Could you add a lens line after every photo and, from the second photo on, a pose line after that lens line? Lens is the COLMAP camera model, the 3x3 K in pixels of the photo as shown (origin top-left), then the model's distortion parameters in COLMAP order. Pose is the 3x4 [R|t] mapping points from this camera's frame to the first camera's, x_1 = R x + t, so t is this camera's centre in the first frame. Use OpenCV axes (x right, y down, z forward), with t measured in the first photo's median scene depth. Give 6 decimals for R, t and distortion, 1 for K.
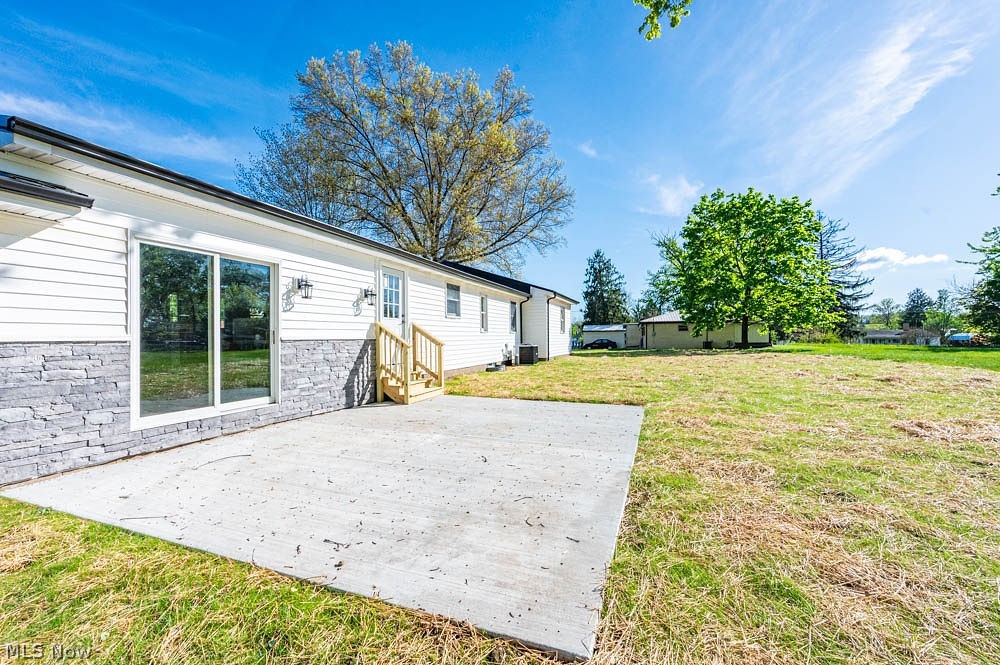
lens RADIAL K [[409.9, 0, 500.0], [0, 409.9, 332.5], [0, 0, 1]] dist [-0.002470, -0.000080]
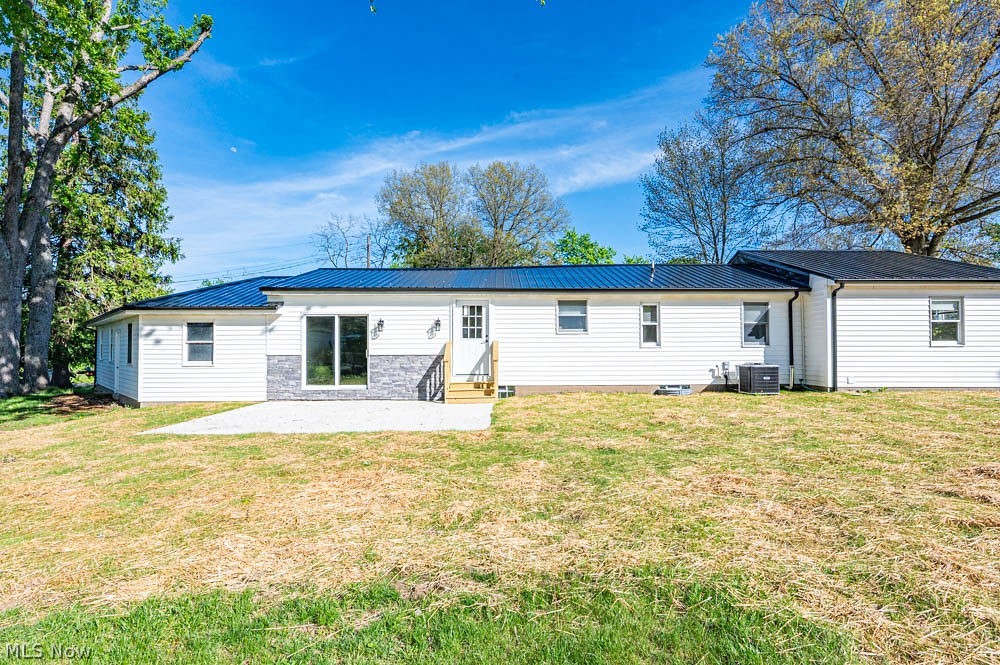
lens RADIAL K [[498.7, 0, 504.4], [0, 498.7, 333.1], [0, 0, 1]] dist [-0.002365, 0.000603]
pose [[0.351191, -0.016107, -0.936165, 1.596058], [0.012882, 0.999841, -0.012370, -0.040223], [0.936215, -0.007716, 0.351342, 0.695641]]
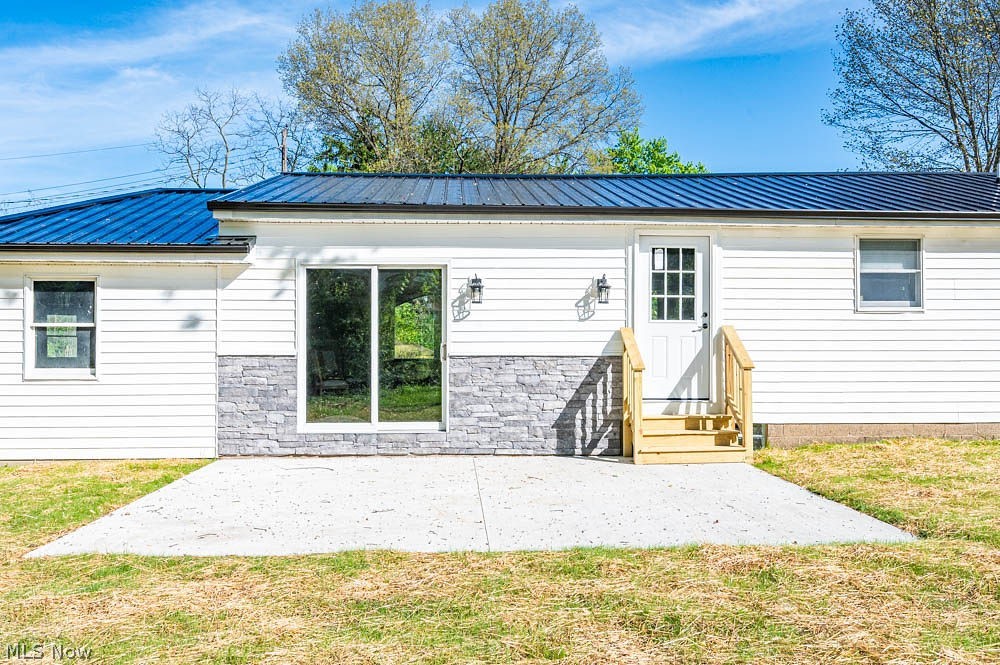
lens RADIAL K [[879.9, 0, 500.0], [0, 879.9, 332.5], [0, 0, 1]] dist [-0.009021, 0.000480]
pose [[0.394607, -0.002833, -0.918846, 1.026132], [0.007951, 0.999968, 0.000332, -0.025639], [0.918816, -0.007437, 0.394617, 0.347849]]
